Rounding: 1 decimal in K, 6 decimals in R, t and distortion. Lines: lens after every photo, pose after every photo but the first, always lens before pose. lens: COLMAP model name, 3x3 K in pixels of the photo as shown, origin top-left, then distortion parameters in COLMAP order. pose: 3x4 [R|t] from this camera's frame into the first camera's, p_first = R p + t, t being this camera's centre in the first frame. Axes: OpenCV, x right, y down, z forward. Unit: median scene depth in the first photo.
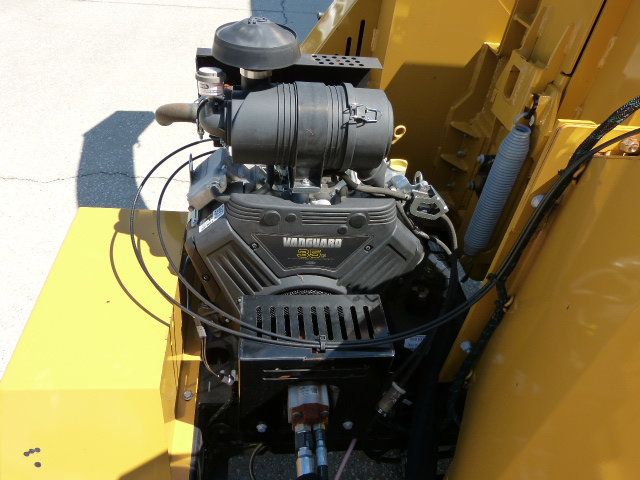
lens RADIAL K [[479.2, 0, 319.4], [0, 479.2, 240.4], [0, 0, 1]] dist [-0.042782, 0.037512]
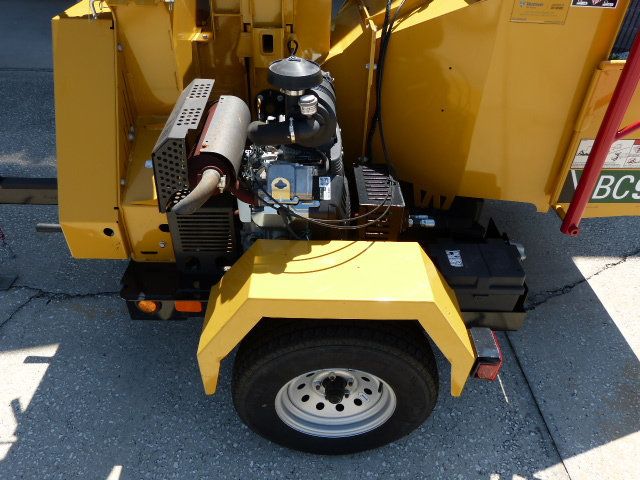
lens RADIAL K [[479.2, 0, 320.6], [0, 479.2, 240.2], [0, 0, 1]] dist [-0.042782, 0.037512]
pose [[0.079478, -0.680833, 0.728114, -1.295774], [0.642524, 0.593436, 0.484765, -0.616881], [-0.762133, 0.429302, 0.484617, 0.319623]]
